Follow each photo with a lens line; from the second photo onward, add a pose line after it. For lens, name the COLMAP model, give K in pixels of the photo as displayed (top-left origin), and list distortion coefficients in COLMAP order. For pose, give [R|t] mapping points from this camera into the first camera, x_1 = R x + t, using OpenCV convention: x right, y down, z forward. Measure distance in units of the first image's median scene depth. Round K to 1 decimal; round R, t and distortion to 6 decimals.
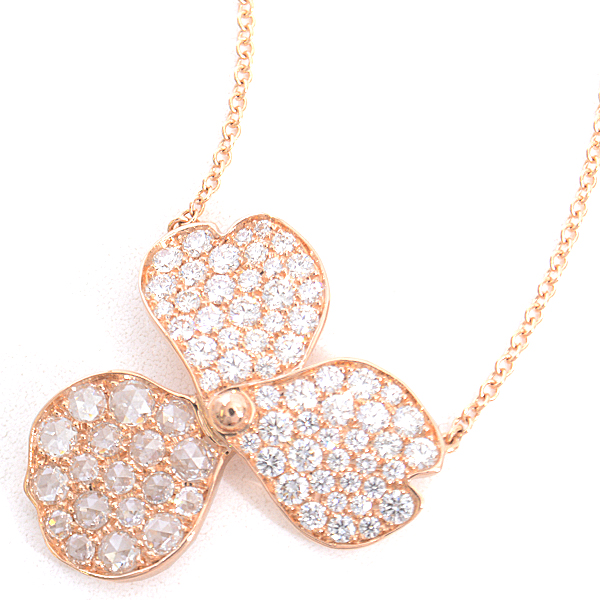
lens RADIAL K [[3572.9, 0, 300.1], [0, 3572.9, 300.0], [0, 0, 1]] dist [-0.188582, 0.000000]
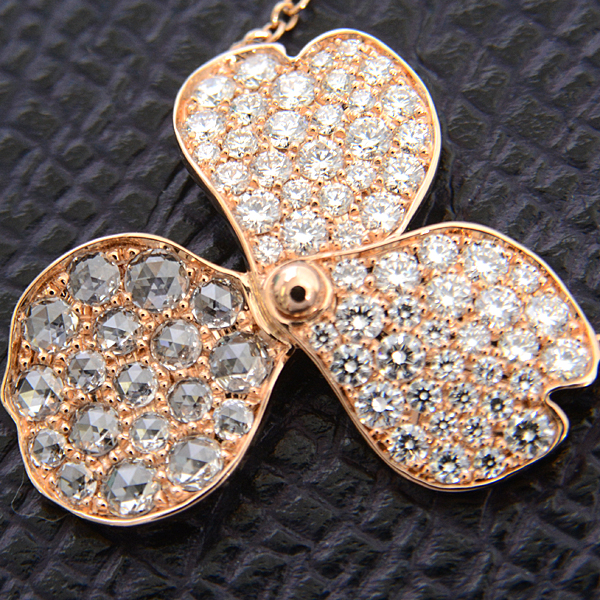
lens RADIAL K [[3572.9, 0, 299.9], [0, 3572.9, 299.7], [0, 0, 1]] dist [-0.188582, 0.000000]
pose [[0.999370, 0.033985, -0.010184, -0.011516], [-0.034504, 0.997834, -0.056010, 0.071724], [0.008258, 0.056326, 0.998378, 0.294444]]
